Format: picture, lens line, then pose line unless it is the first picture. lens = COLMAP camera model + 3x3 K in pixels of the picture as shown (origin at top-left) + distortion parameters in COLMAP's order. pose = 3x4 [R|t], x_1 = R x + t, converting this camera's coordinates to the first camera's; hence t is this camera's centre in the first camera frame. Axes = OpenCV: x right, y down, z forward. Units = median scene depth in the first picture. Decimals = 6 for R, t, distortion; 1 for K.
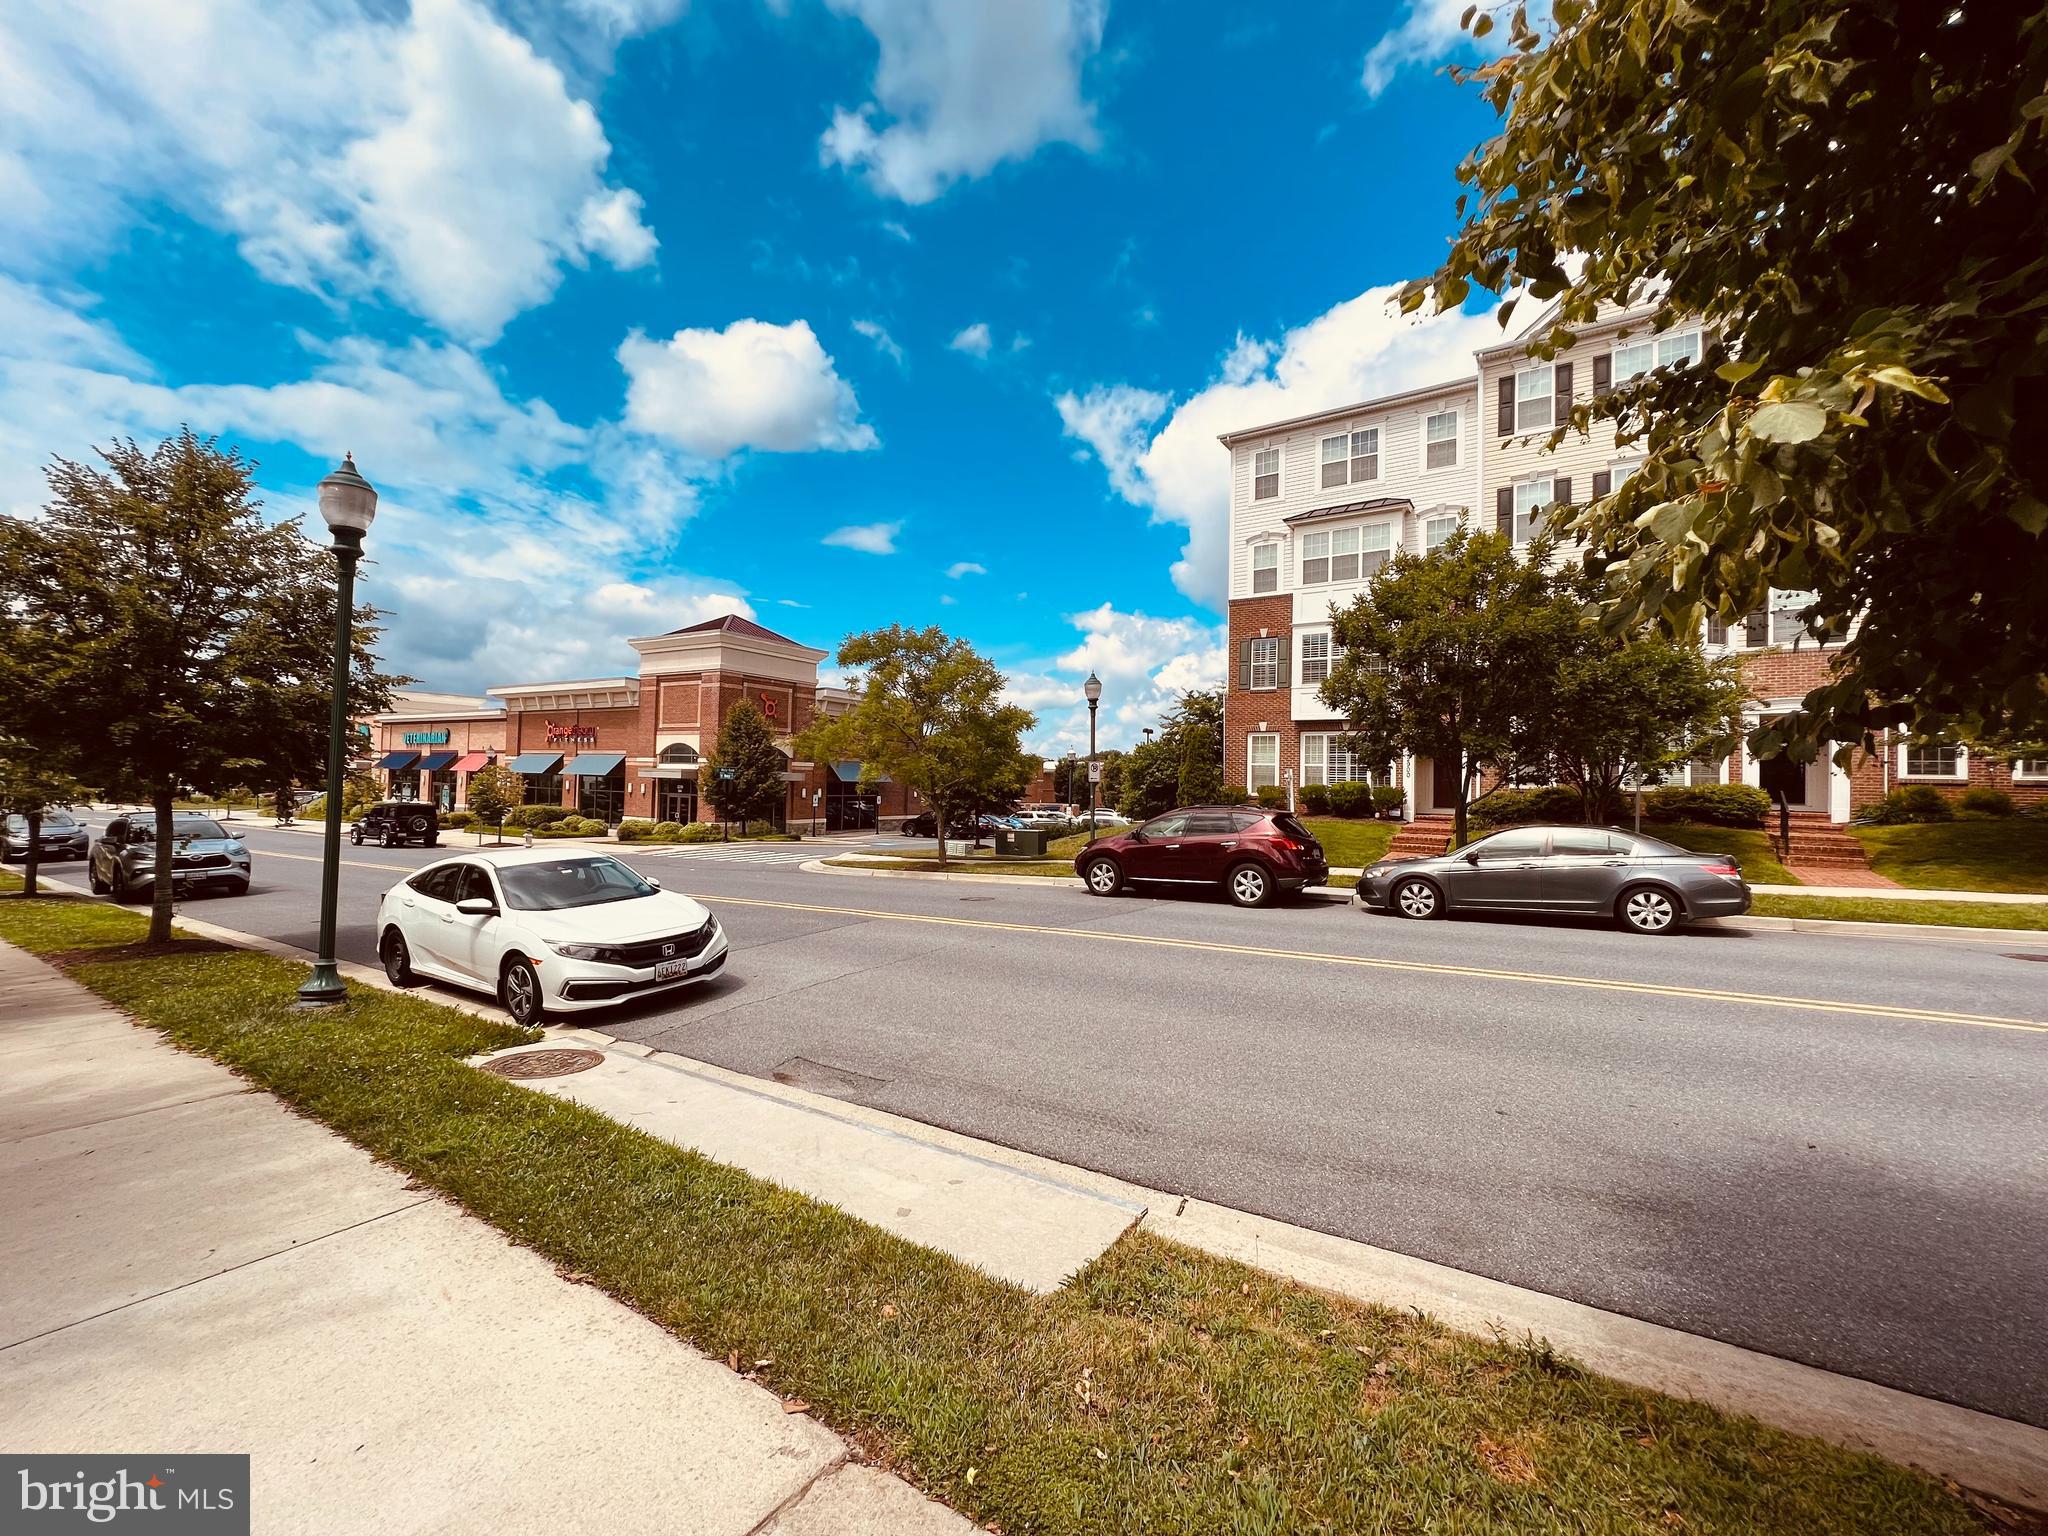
lens RADIAL K [[816.6, 0, 1026.4], [0, 816.6, 771.7], [0, 0, 1]] dist [-0.002686, 0.001436]
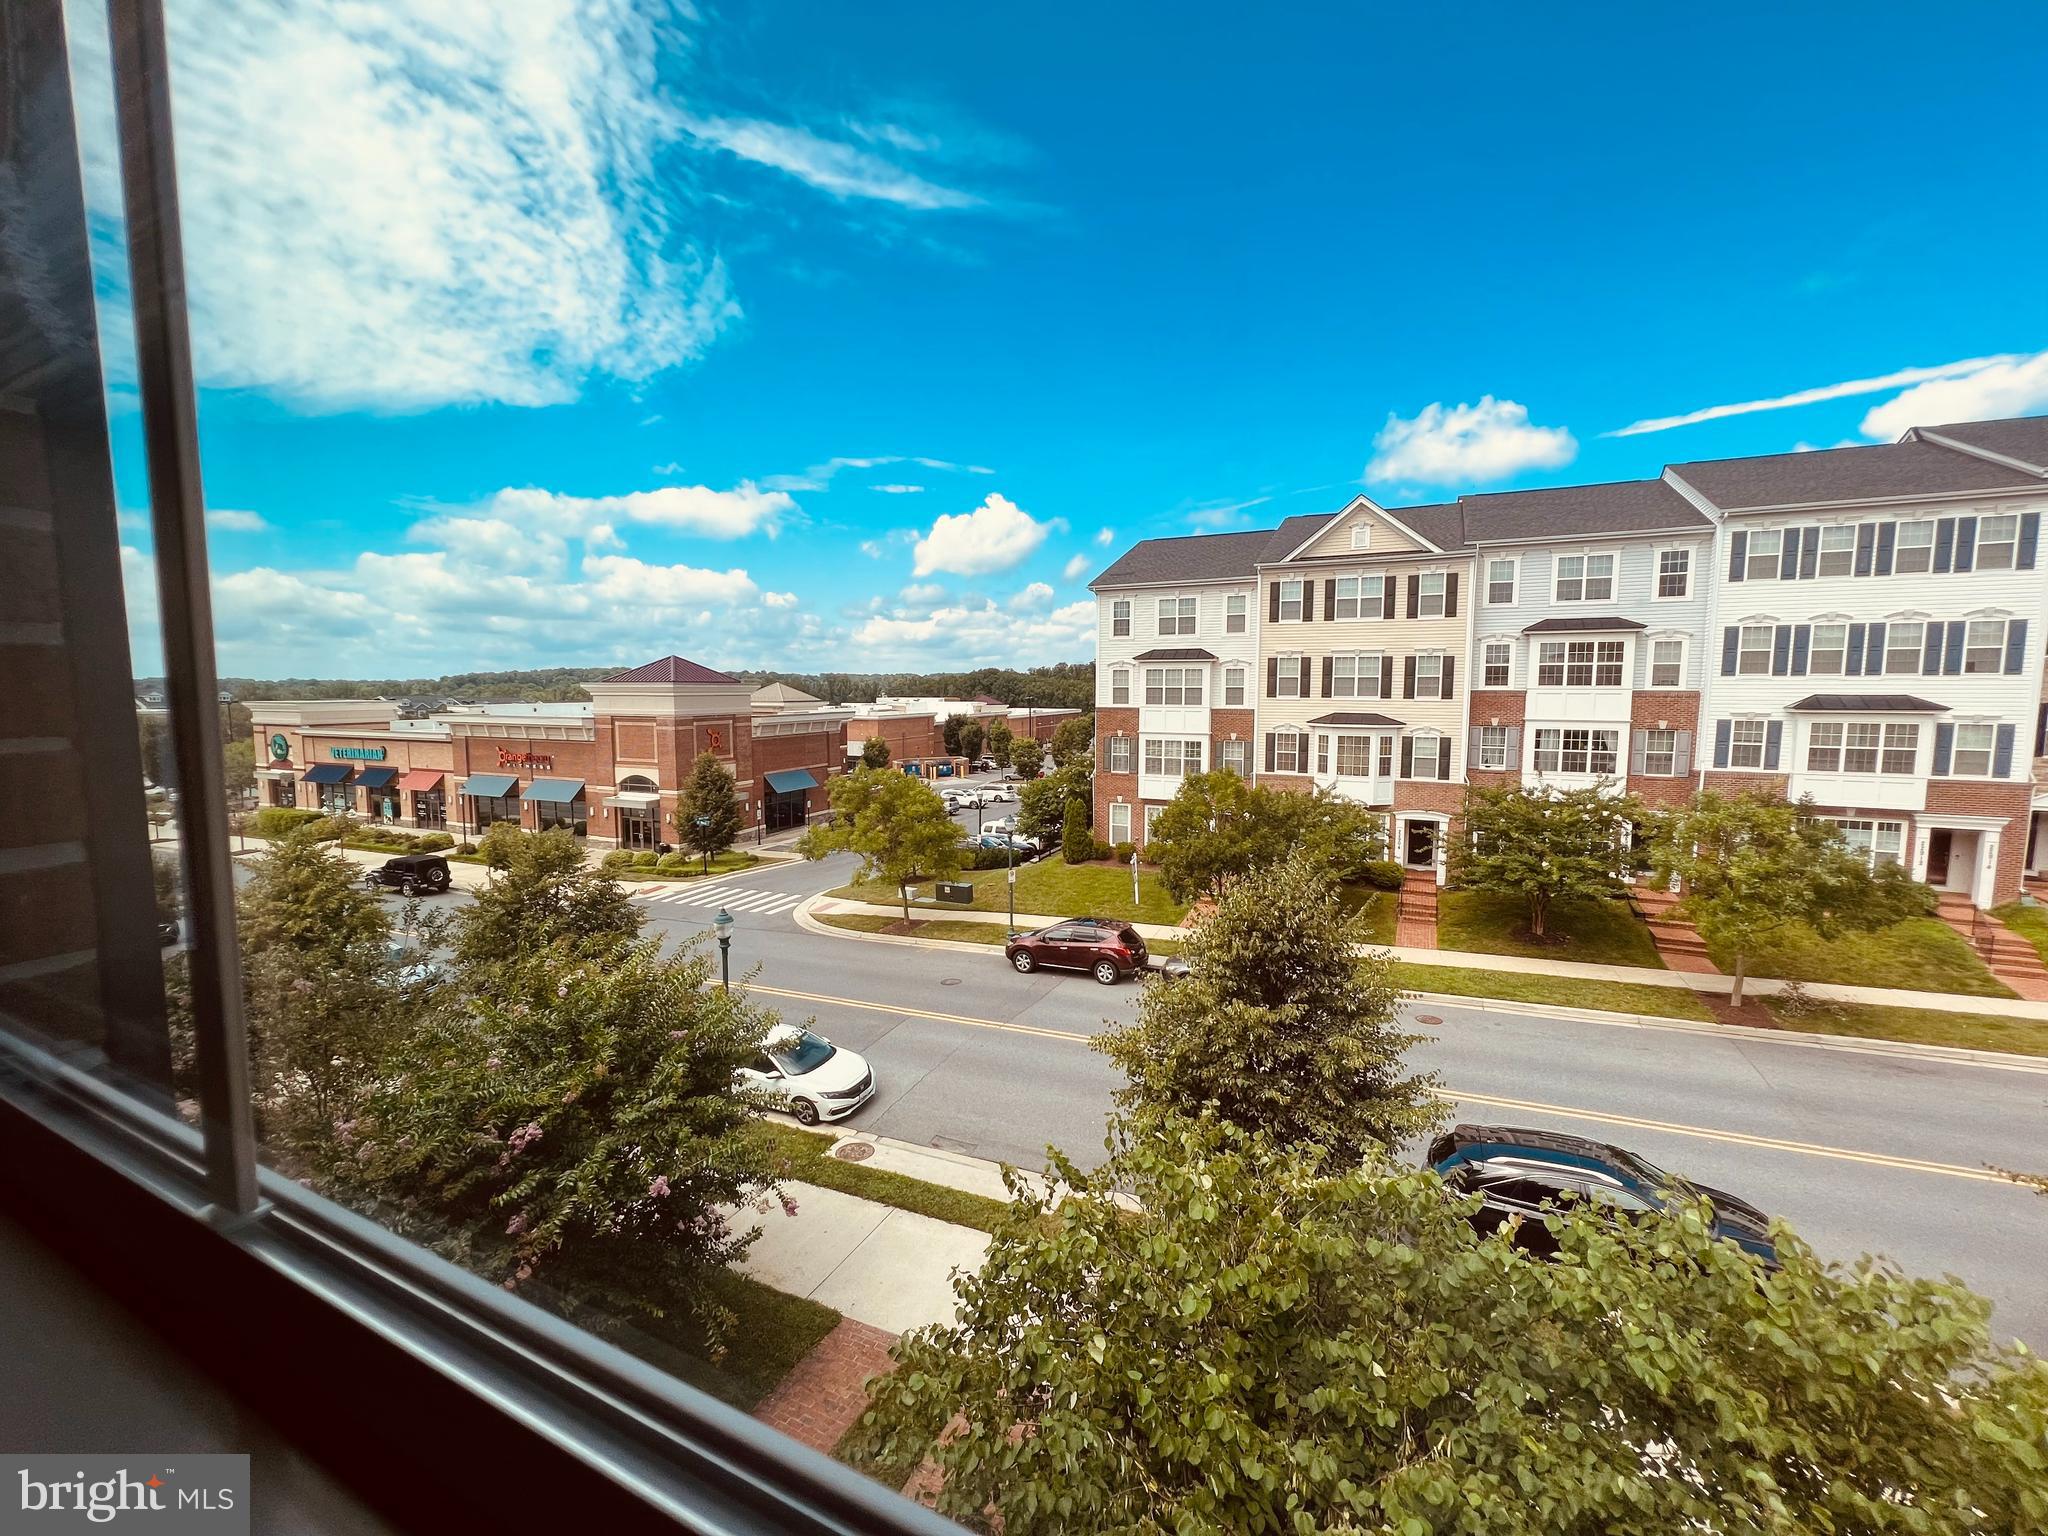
lens RADIAL K [[816.6, 0, 1023.1], [0, 816.6, 770.2], [0, 0, 1]] dist [-0.002686, 0.001436]
pose [[0.989301, -0.038023, 0.140847, -0.054586], [0.021883, 0.993192, 0.114411, -0.194368], [-0.144238, -0.110105, 0.983398, -0.264636]]
